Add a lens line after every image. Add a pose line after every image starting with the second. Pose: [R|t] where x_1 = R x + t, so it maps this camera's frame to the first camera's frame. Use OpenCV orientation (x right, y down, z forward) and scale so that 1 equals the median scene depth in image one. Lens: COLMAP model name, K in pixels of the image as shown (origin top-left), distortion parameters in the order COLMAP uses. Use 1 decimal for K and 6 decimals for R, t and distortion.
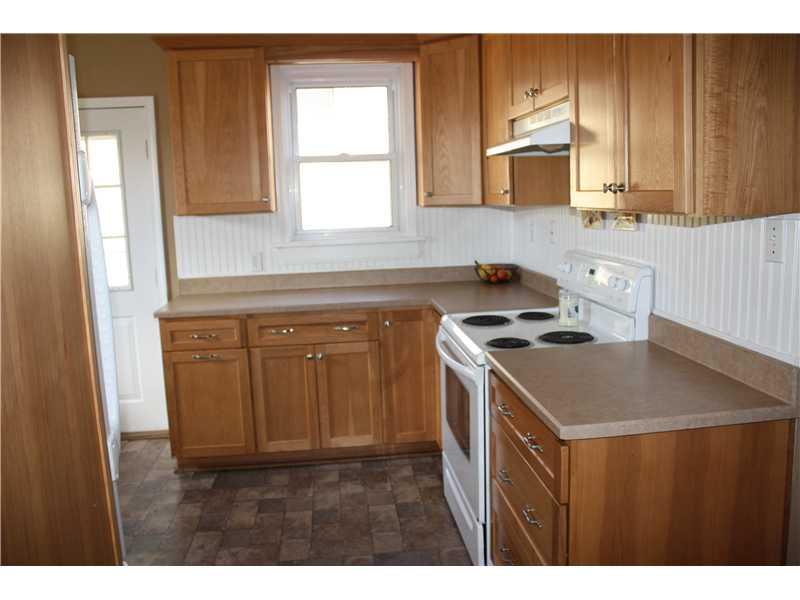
lens RADIAL K [[691.9, 0, 400.0], [0, 691.9, 300.0], [0, 0, 1]] dist [-0.138658, 0.128623]
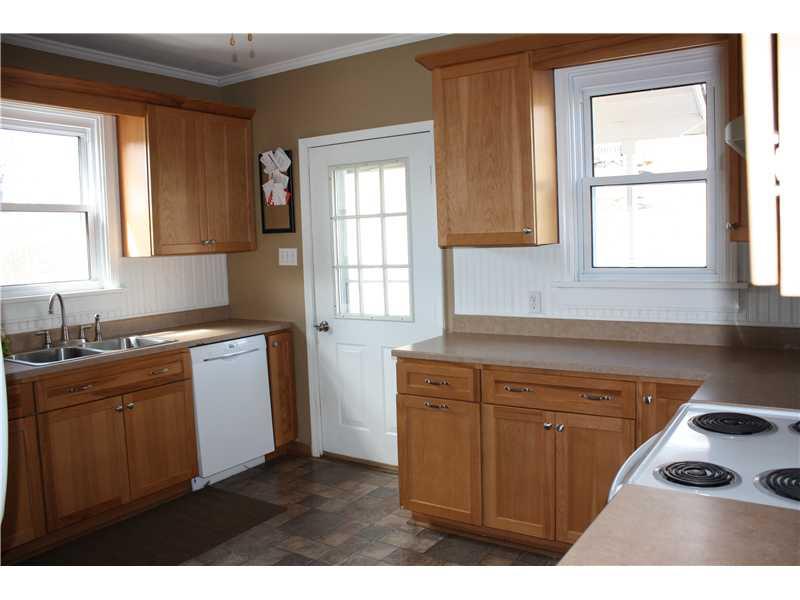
lens RADIAL K [[691.9, 0, 400.0], [0, 691.9, 300.0], [0, 0, 1]] dist [-0.138658, 0.128623]
pose [[0.763560, 0.067604, -0.642188, 0.239723], [-0.088325, 0.996092, -0.000158, -0.048496], [0.639667, 0.056842, 0.766547, 0.263456]]
